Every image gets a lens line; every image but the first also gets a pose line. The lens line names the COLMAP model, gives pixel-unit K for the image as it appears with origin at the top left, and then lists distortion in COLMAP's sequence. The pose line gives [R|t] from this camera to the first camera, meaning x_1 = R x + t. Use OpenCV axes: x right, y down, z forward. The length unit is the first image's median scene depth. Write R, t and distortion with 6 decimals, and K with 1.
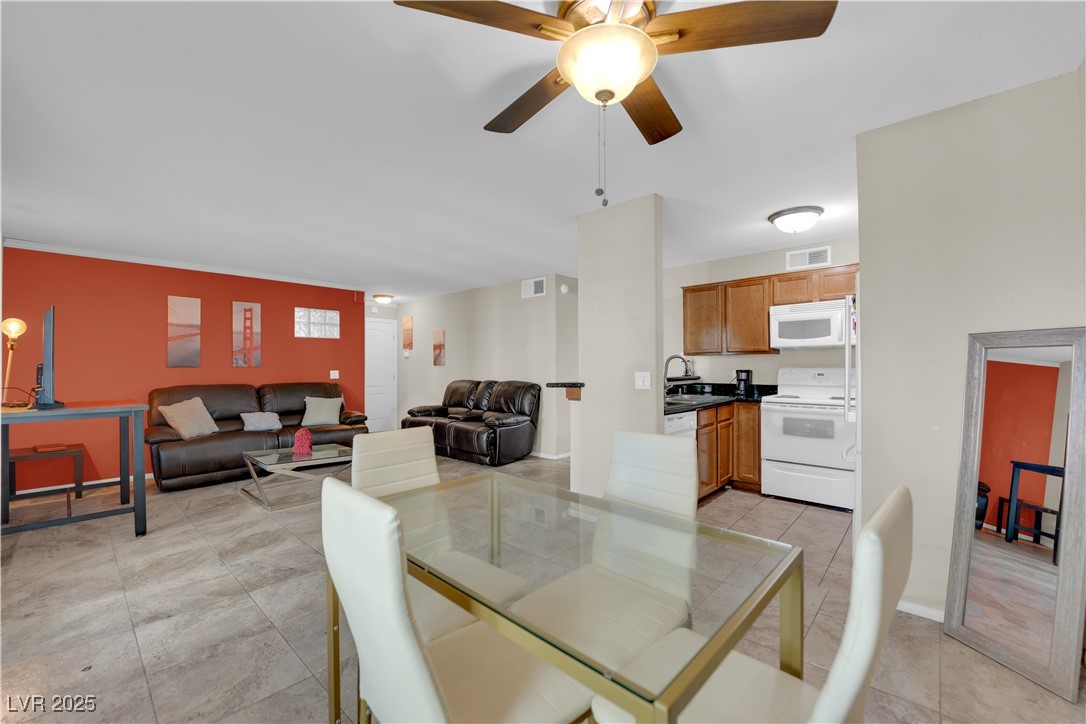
lens RADIAL K [[436.3, 0, 543.0], [0, 436.3, 362.0], [0, 0, 1]] dist [-0.011538, -0.003196]
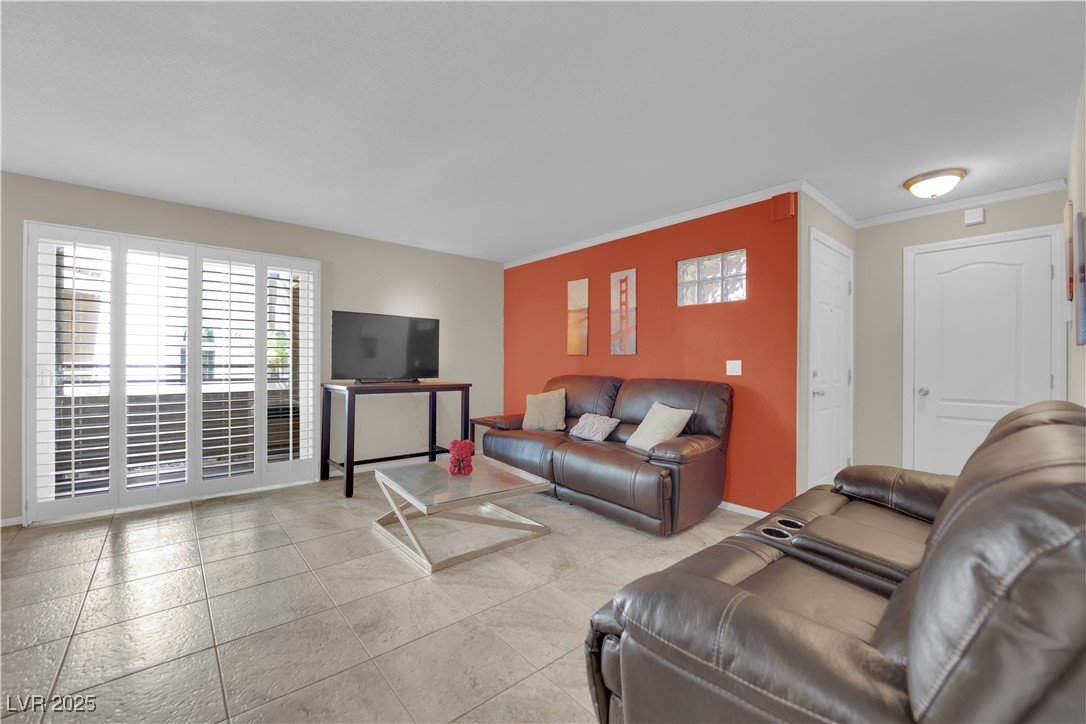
lens RADIAL K [[436.3, 0, 543.0], [0, 436.3, 362.0], [0, 0, 1]] dist [-0.011538, -0.003196]
pose [[-0.120550, 0.003649, -0.992701, 0.110223], [0.008410, 0.999961, 0.002654, 0.022716], [0.992672, -0.008028, -0.120576, 1.032240]]
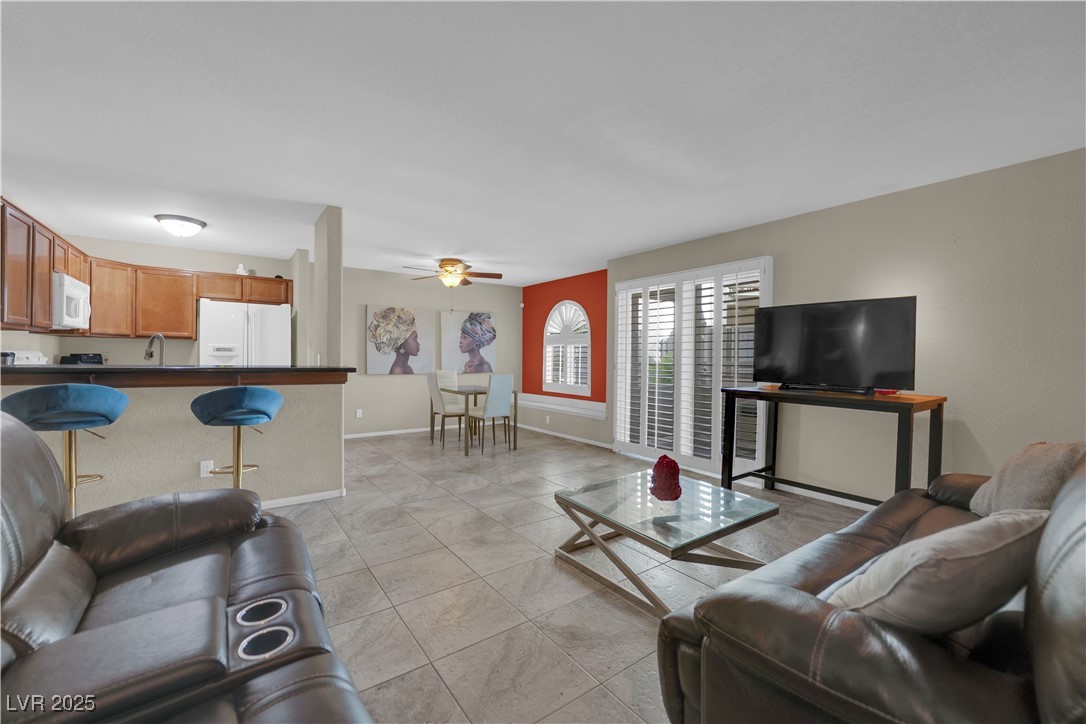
lens RADIAL K [[436.3, 0, 543.0], [0, 436.3, 362.0], [0, 0, 1]] dist [-0.011538, -0.003196]
pose [[-0.979211, -0.007642, 0.202702, -0.429850], [-0.008424, 0.999960, -0.002993, 0.025459], [-0.202671, -0.004639, -0.979236, 1.359707]]
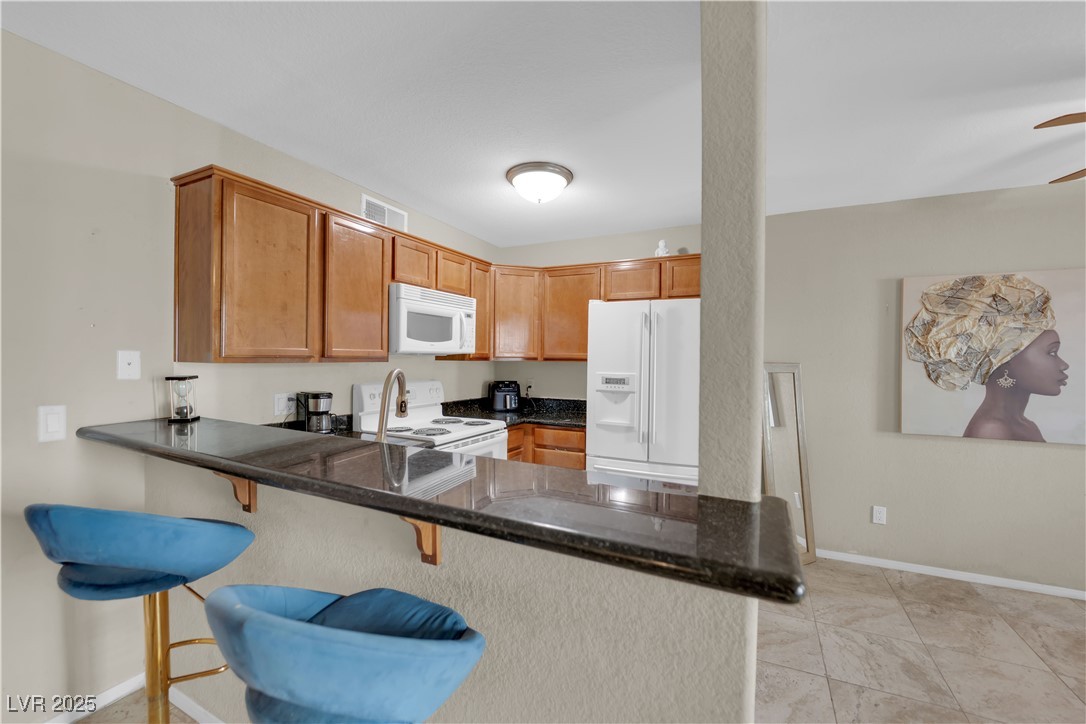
lens RADIAL K [[436.3, 0, 543.0], [0, 436.3, 362.0], [0, 0, 1]] dist [-0.011538, -0.003196]
pose [[-0.278931, -0.007085, 0.960285, -0.084171], [-0.021075, 0.999777, 0.001255, -0.021299], [-0.960080, -0.019888, -0.279018, 0.833649]]
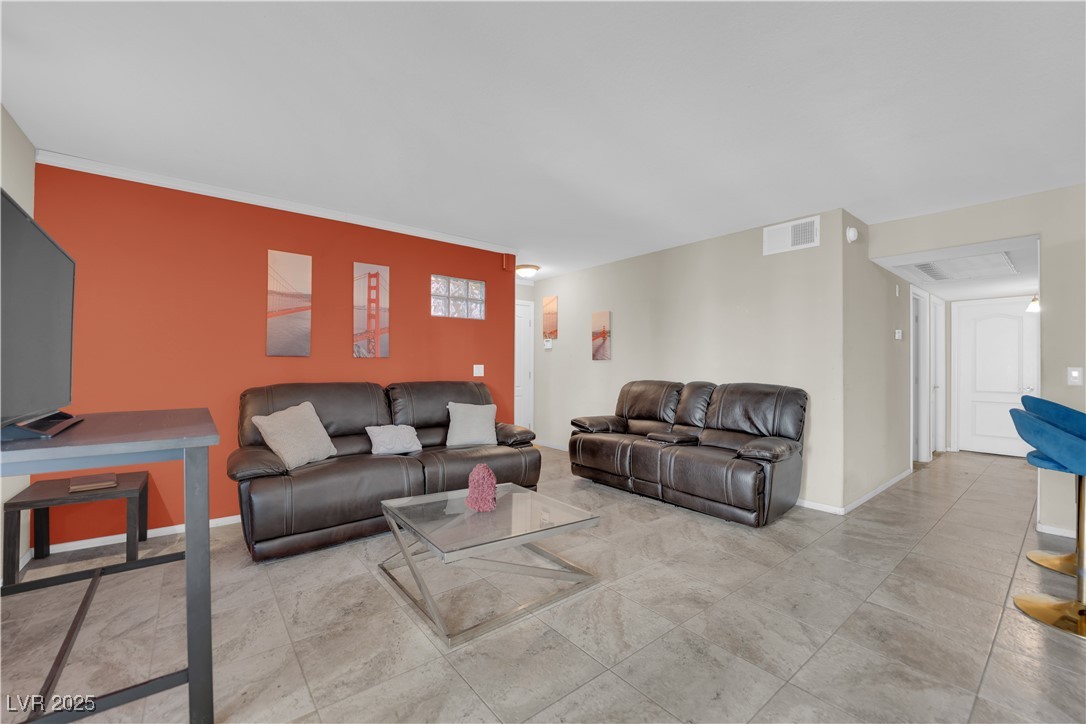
lens RADIAL K [[436.3, 0, 543.0], [0, 436.3, 362.0], [0, 0, 1]] dist [-0.011538, -0.003196]
pose [[0.987462, 0.009224, -0.157590, -0.328516], [-0.008850, 0.999956, 0.003078, 0.015066], [0.157611, -0.001645, 0.987500, 0.388001]]
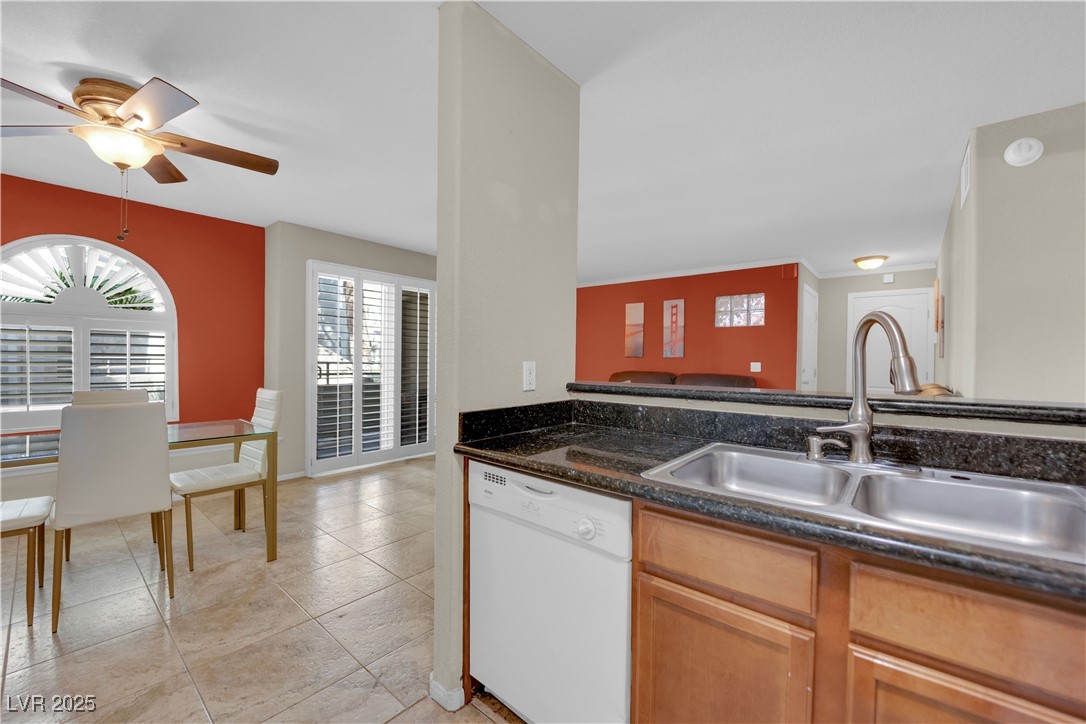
lens RADIAL K [[436.3, 0, 543.0], [0, 436.3, 362.0], [0, 0, 1]] dist [-0.011538, -0.003196]
pose [[0.033195, 0.012861, -0.999366, 0.470433], [-0.000719, 0.999917, 0.012844, 0.009749], [0.999449, 0.000292, 0.033202, 0.678243]]
